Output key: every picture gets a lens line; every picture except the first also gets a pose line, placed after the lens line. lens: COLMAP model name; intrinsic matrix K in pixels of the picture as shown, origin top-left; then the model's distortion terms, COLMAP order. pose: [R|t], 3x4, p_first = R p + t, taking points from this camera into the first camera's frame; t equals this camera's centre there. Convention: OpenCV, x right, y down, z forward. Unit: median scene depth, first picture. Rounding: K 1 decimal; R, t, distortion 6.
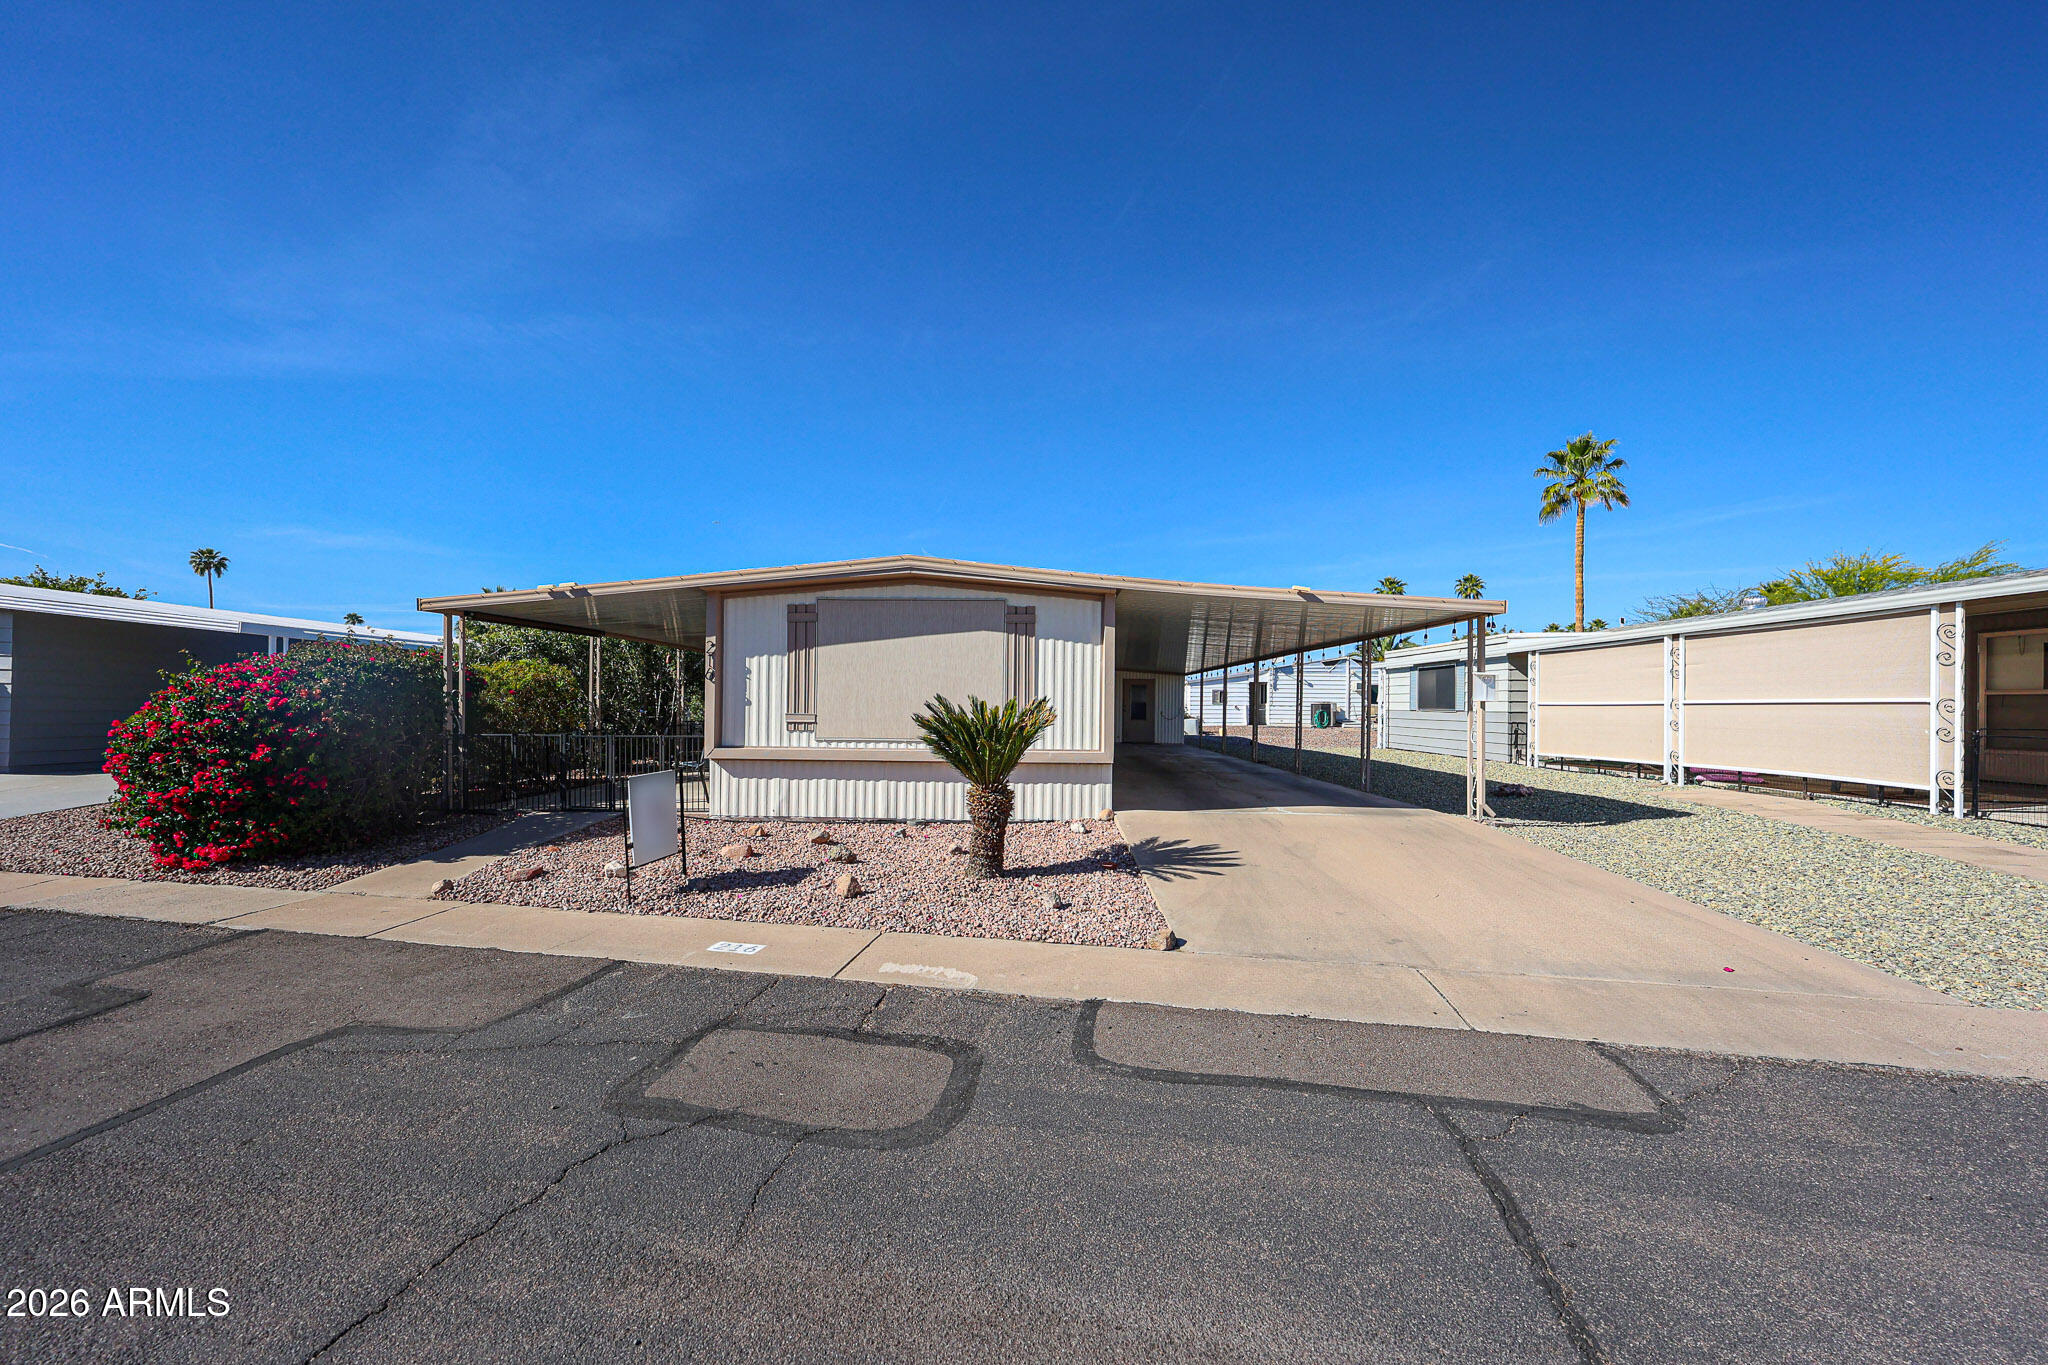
lens RADIAL K [[886.8, 0, 1024.0], [0, 886.8, 682.5], [0, 0, 1]] dist [0.001801, -0.000008]
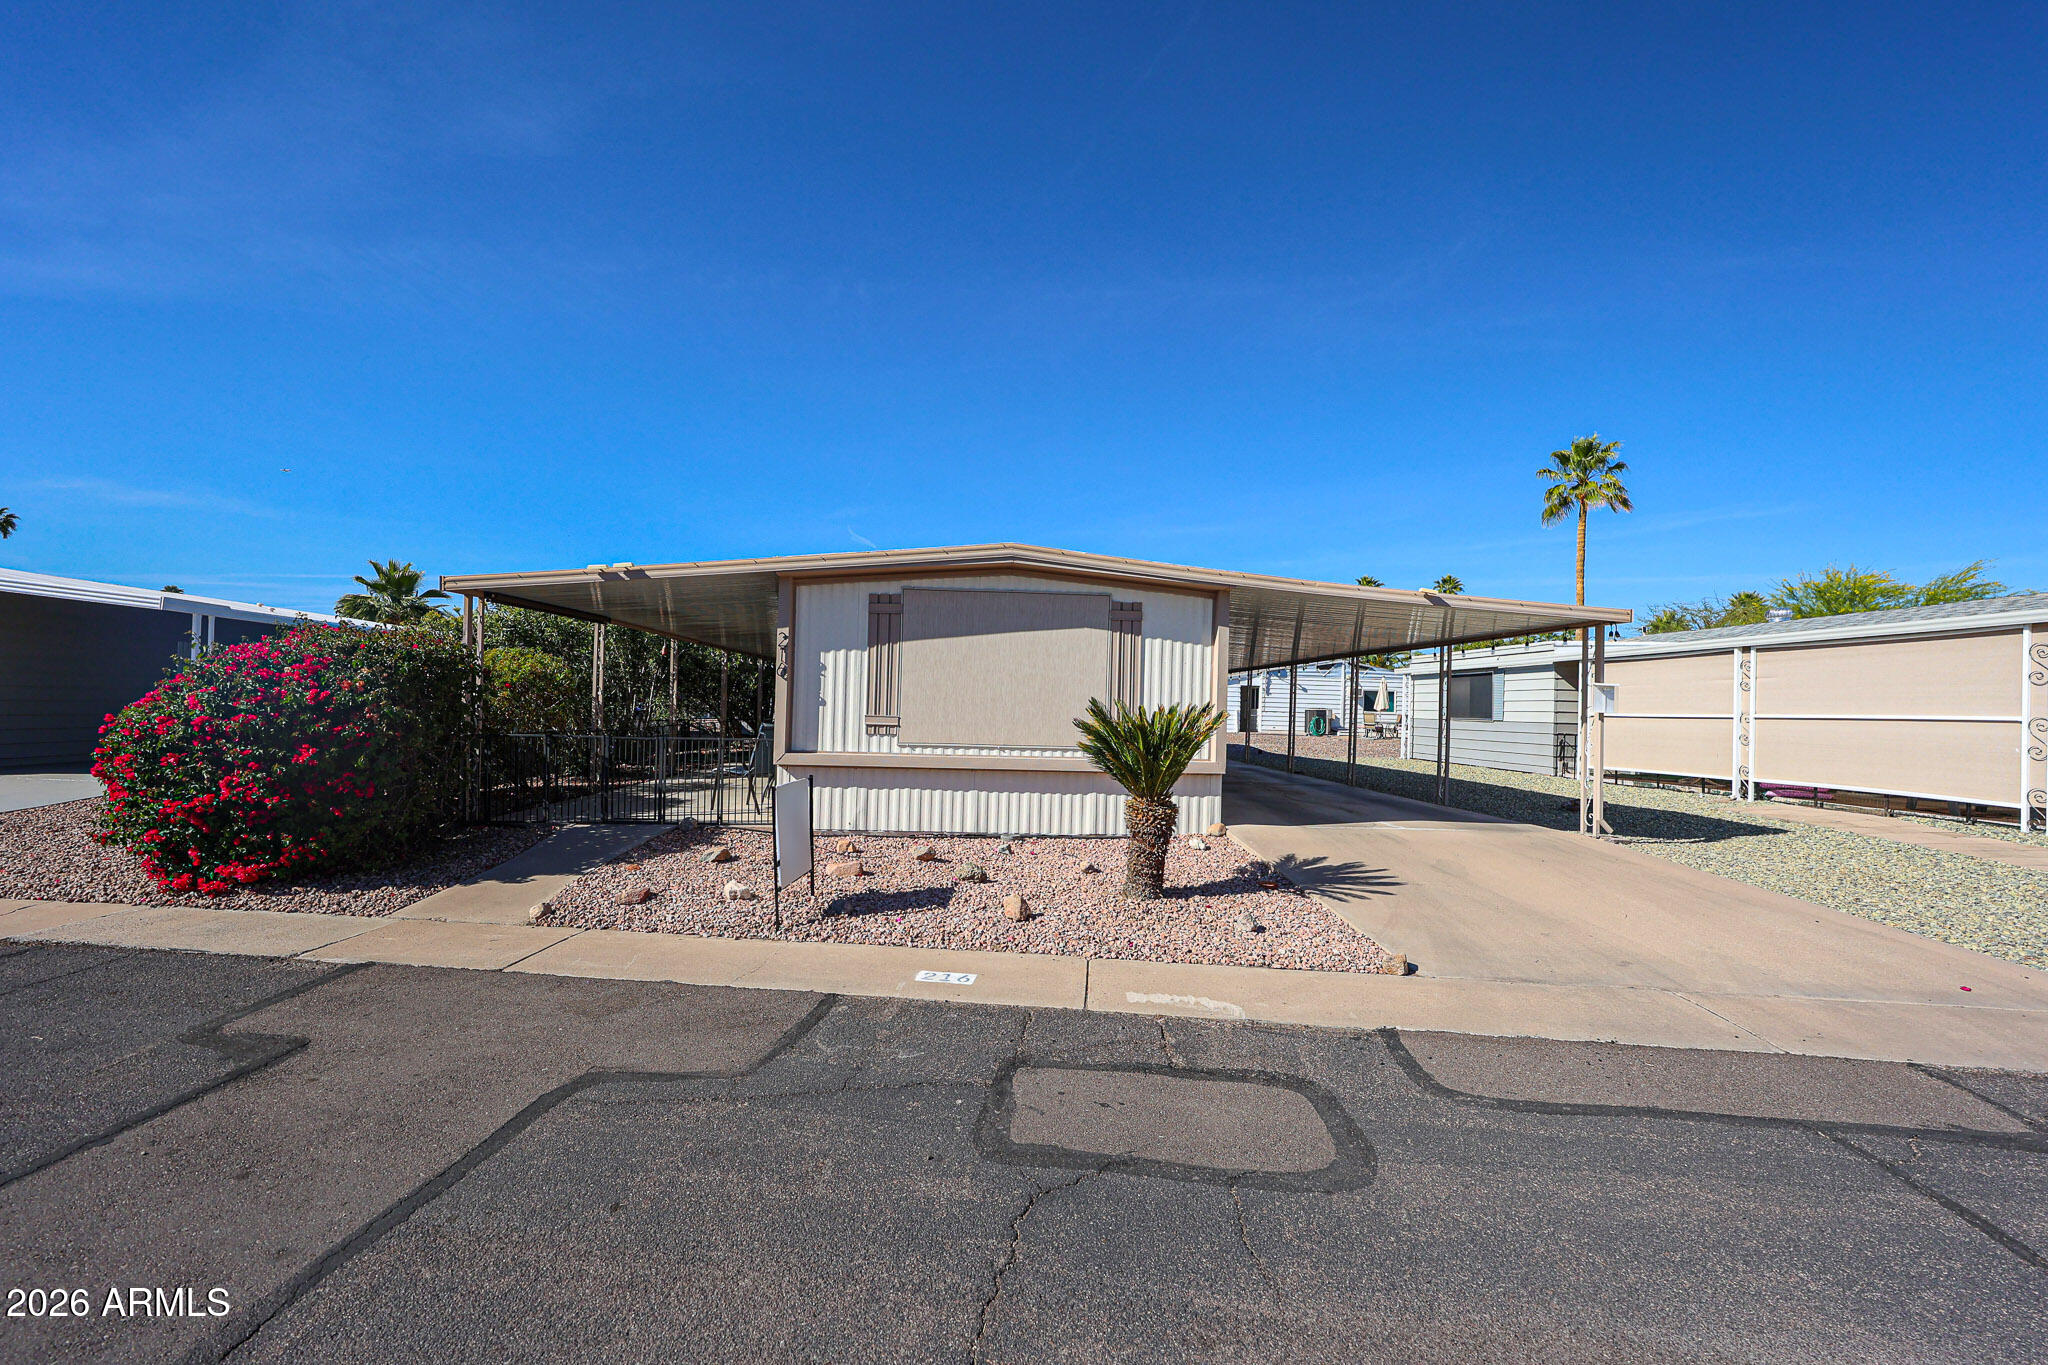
lens RADIAL K [[977.2, 0, 1024.0], [0, 977.2, 682.5], [0, 0, 1]] dist [0.004435, 0.000128]
pose [[0.995093, 0.017677, 0.097353, -0.207266], [-0.017864, 0.999840, 0.001055, -0.002209], [-0.097319, -0.002788, 0.995249, 0.001807]]
